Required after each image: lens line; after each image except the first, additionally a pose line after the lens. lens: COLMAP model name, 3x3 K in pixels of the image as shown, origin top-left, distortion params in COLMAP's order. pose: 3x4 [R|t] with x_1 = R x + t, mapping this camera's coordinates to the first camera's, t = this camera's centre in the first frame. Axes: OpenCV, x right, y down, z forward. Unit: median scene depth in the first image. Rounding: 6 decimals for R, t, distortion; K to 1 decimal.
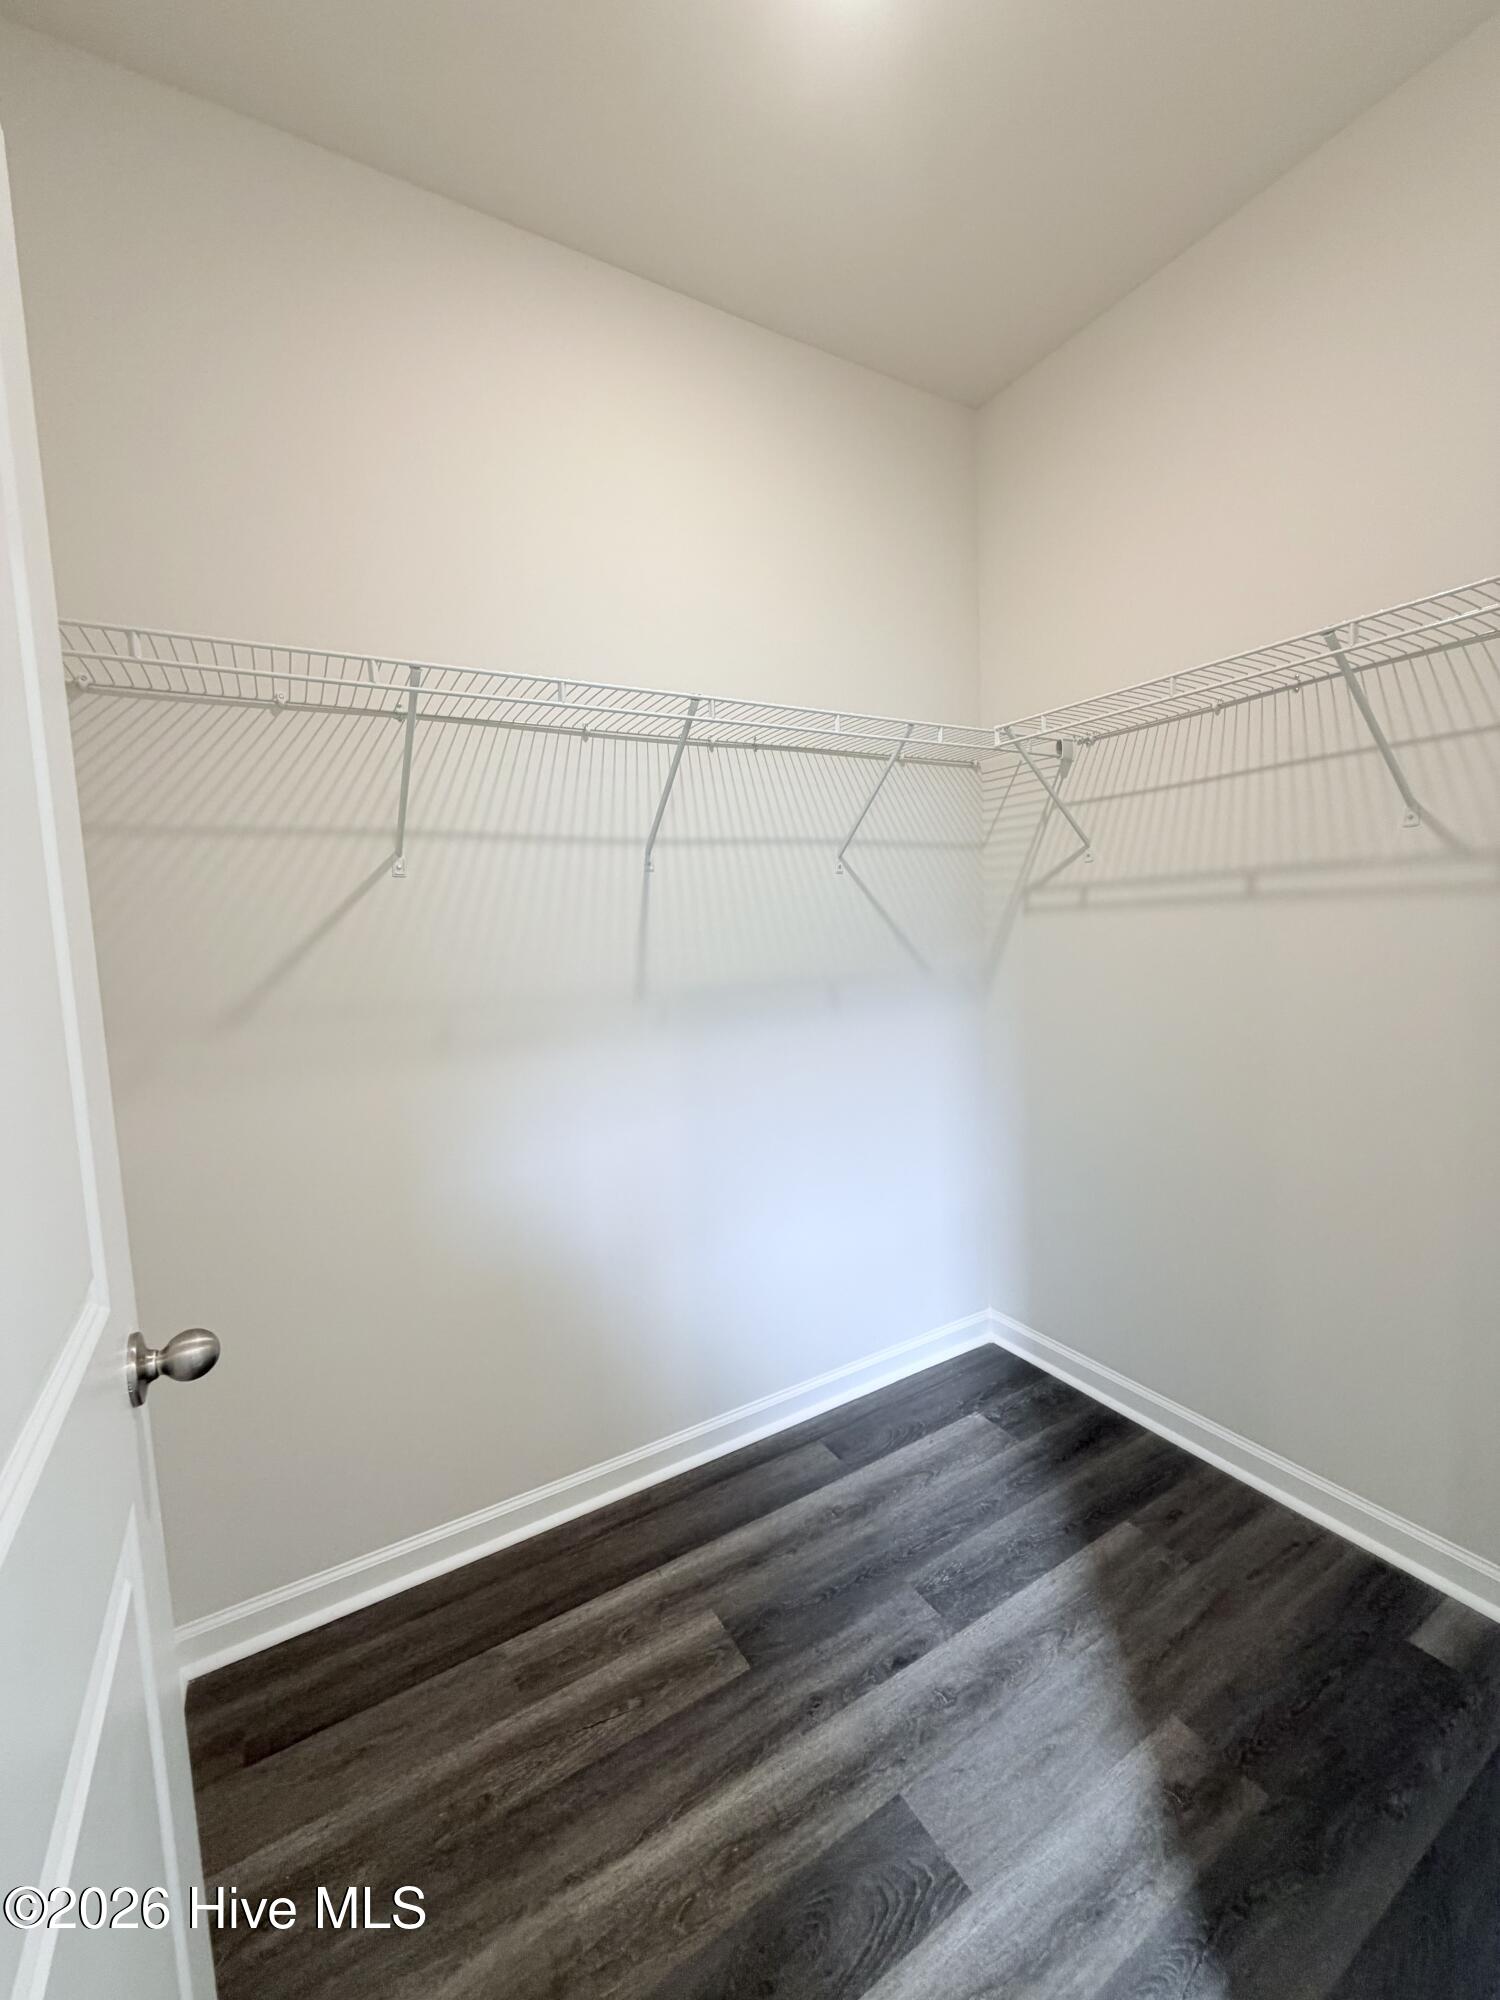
lens RADIAL K [[803.1, 0, 742.7], [0, 803.1, 992.9], [0, 0, 1]] dist [-0.000736, 0.000448]
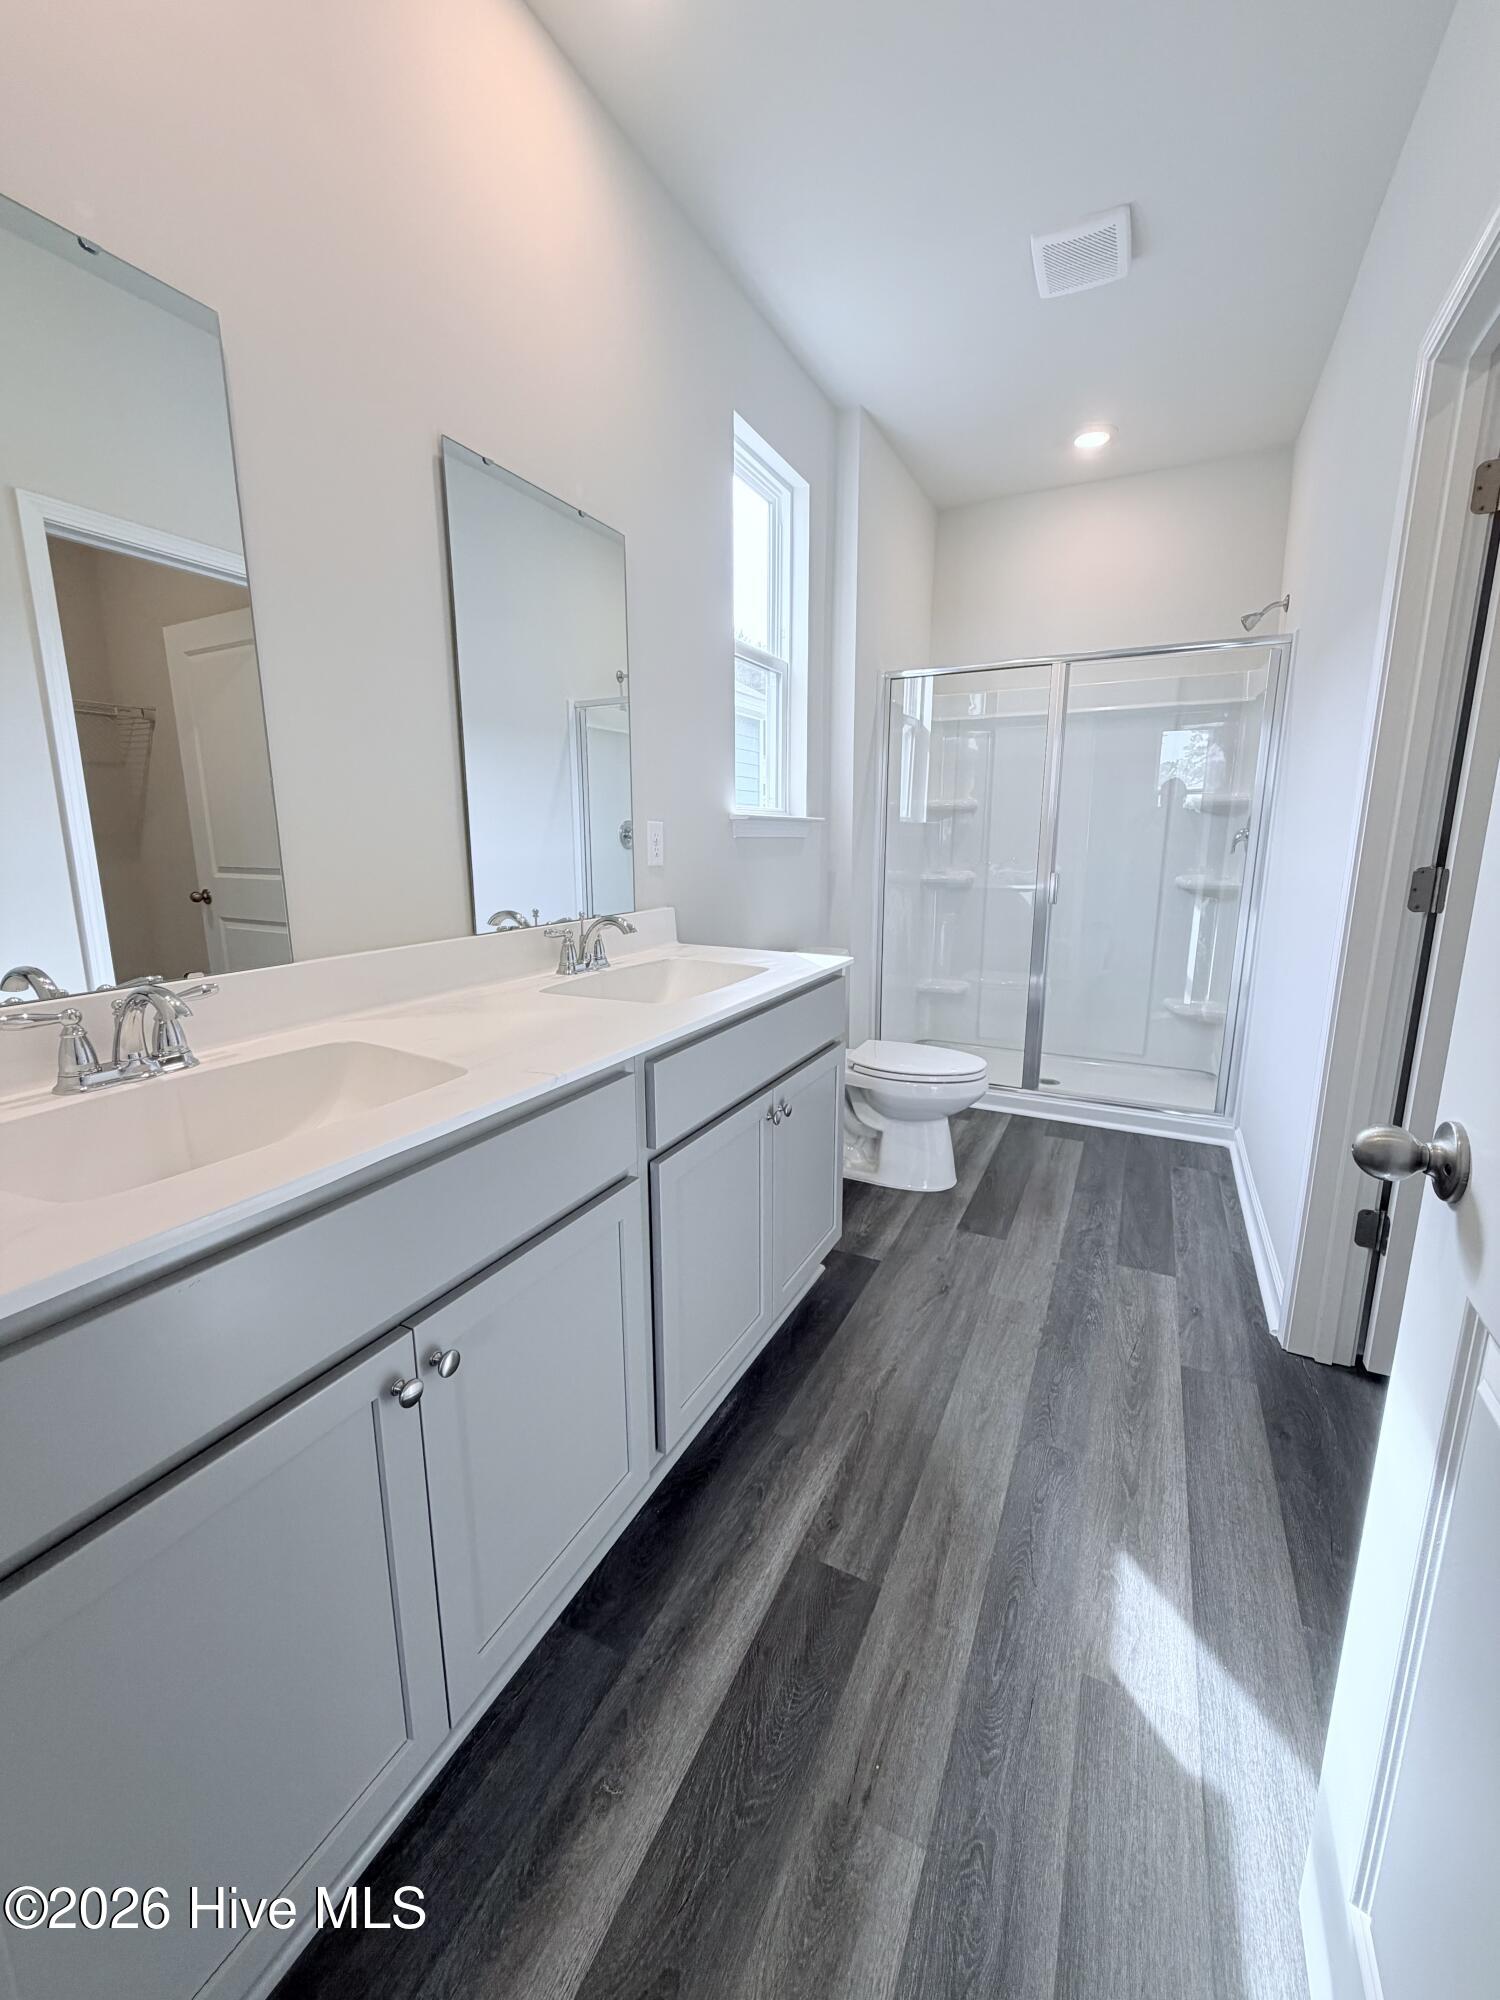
lens RADIAL K [[800.8, 0, 750.0], [0, 800.8, 1000.0], [0, 0, 1]] dist [0.000873, 0.000073]
pose [[-0.842850, 0.146633, -0.517787, 0.464214], [-0.012016, 0.956795, 0.290515, -0.057678], [0.538015, 0.251082, -0.804673, 1.649988]]
